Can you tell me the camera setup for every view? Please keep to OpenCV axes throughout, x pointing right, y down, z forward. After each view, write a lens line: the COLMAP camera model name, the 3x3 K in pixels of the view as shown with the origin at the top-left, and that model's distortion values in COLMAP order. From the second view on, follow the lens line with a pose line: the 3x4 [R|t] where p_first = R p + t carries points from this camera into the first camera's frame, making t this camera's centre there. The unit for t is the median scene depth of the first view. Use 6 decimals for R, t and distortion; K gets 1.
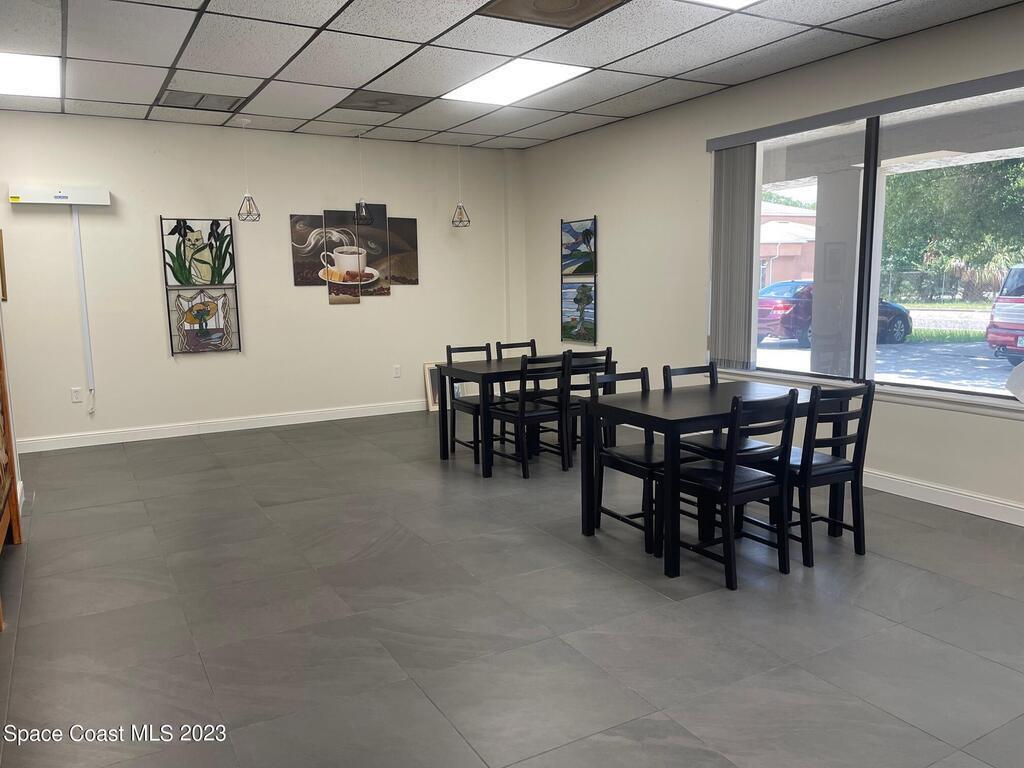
lens RADIAL K [[790.6, 0, 512.0], [0, 790.6, 384.0], [0, 0, 1]] dist [0.108318, -0.188265]
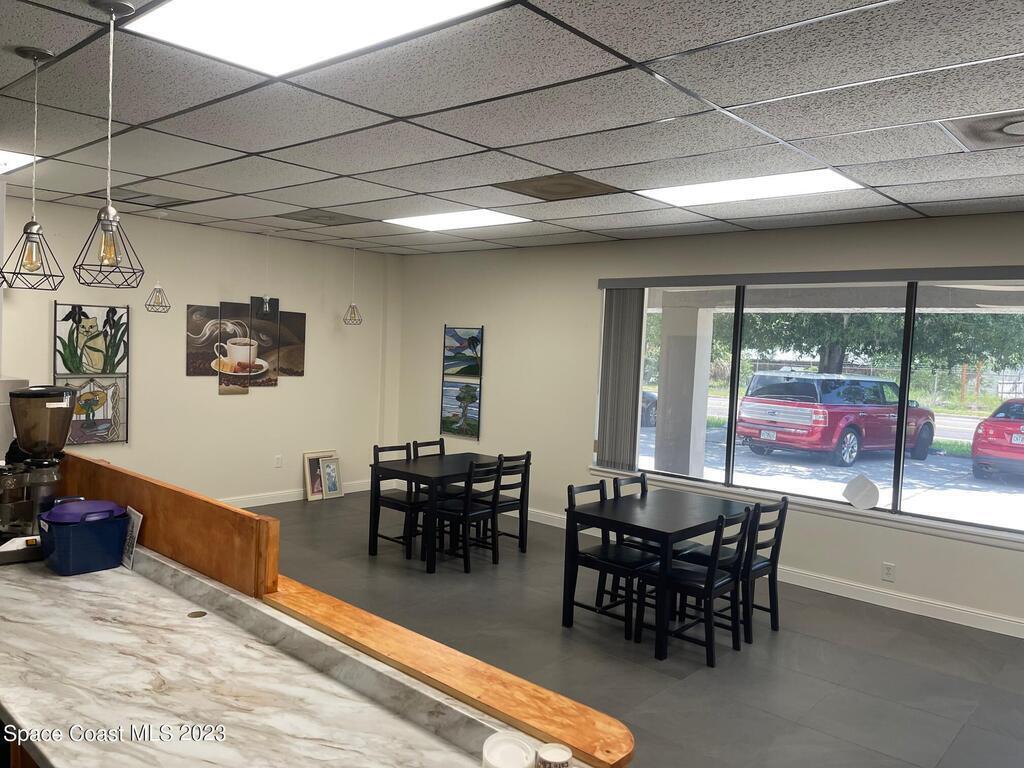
lens RADIAL K [[790.6, 0, 512.0], [0, 790.6, 384.0], [0, 0, 1]] dist [0.108318, -0.188265]
pose [[0.943311, 0.040533, 0.329426, -0.227946], [-0.014971, 0.996701, -0.079766, -0.042157], [-0.331572, 0.070313, 0.940806, -0.062052]]
